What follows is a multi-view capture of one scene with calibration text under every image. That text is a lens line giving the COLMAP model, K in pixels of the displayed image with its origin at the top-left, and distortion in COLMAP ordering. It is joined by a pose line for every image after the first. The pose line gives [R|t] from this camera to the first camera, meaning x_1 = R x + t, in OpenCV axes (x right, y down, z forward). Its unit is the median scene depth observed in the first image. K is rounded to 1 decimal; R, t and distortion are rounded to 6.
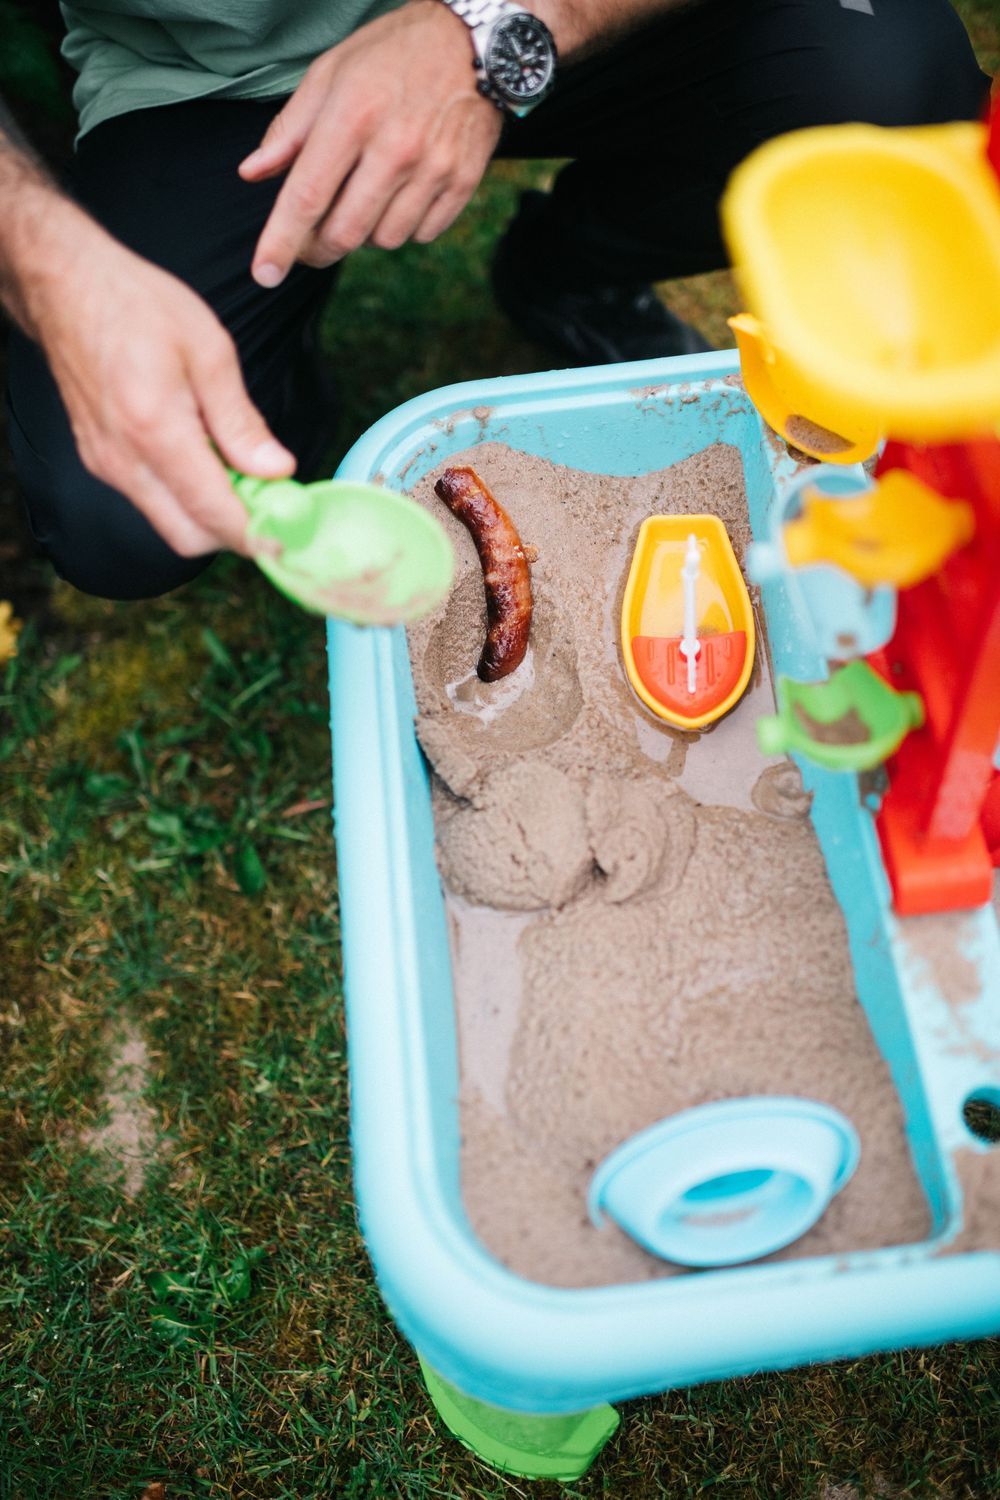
lens RADIAL K [[1596.3, 0, 500.0], [0, 1596.3, 750.0], [0, 0, 1]] dist [-0.134175, 0.137139]
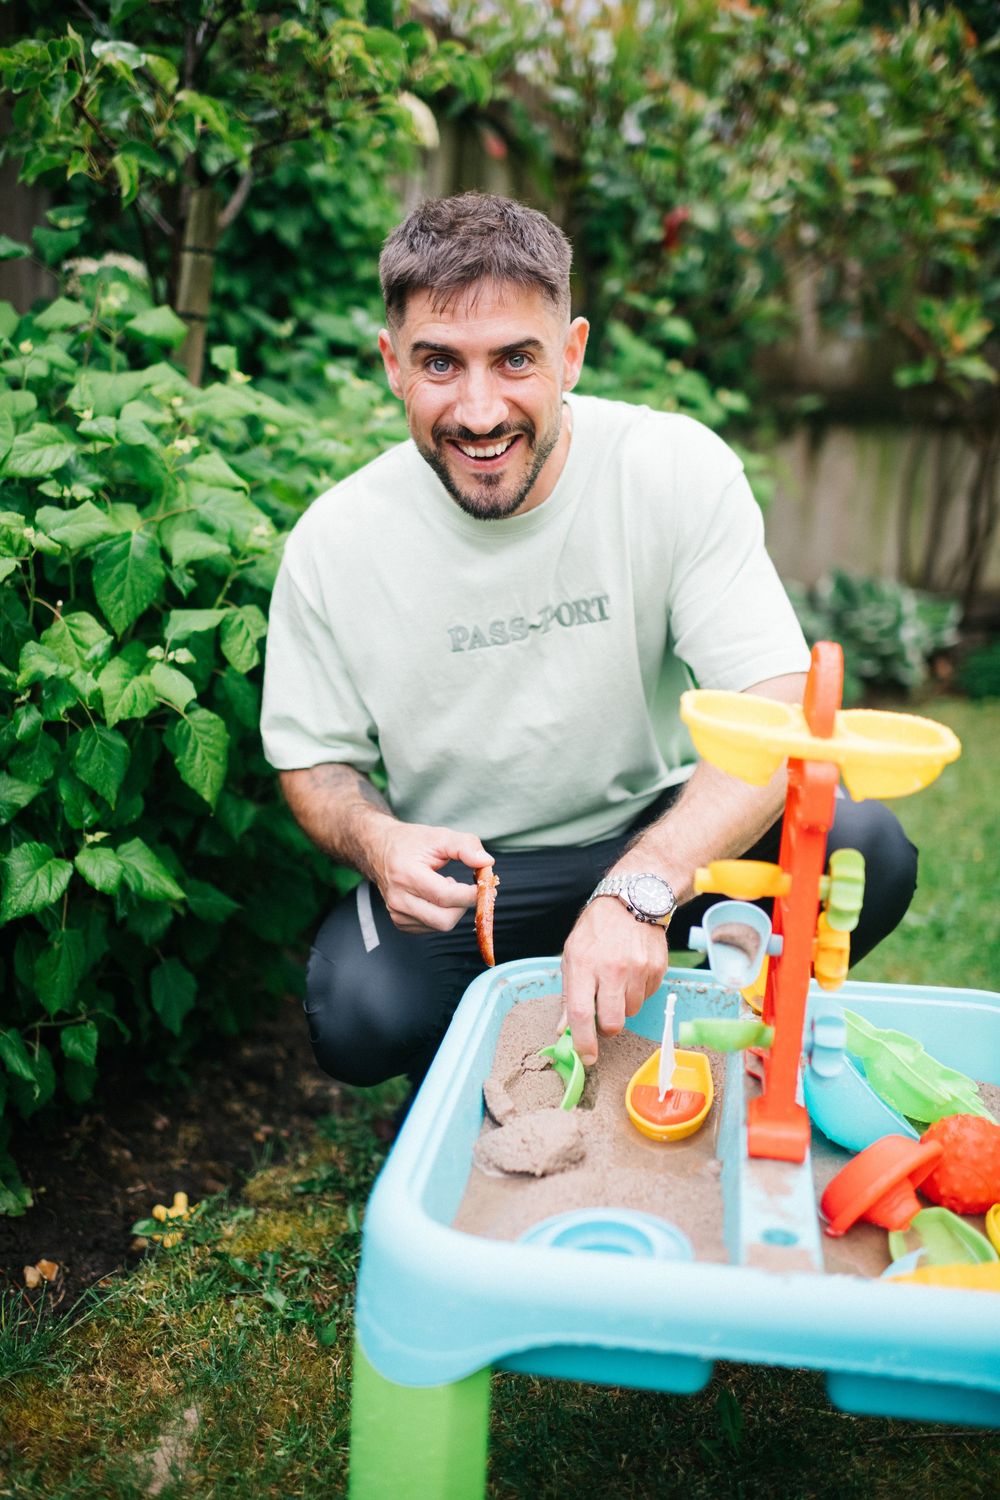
lens RADIAL K [[1596.3, 0, 500.0], [0, 1596.3, 750.0], [0, 0, 1]] dist [-0.134175, 0.137139]
pose [[0.962843, 0.170132, -0.209733, 0.220020], [-0.269114, 0.669403, -0.692443, 0.793151], [0.022590, 0.723156, 0.690315, -0.303892]]
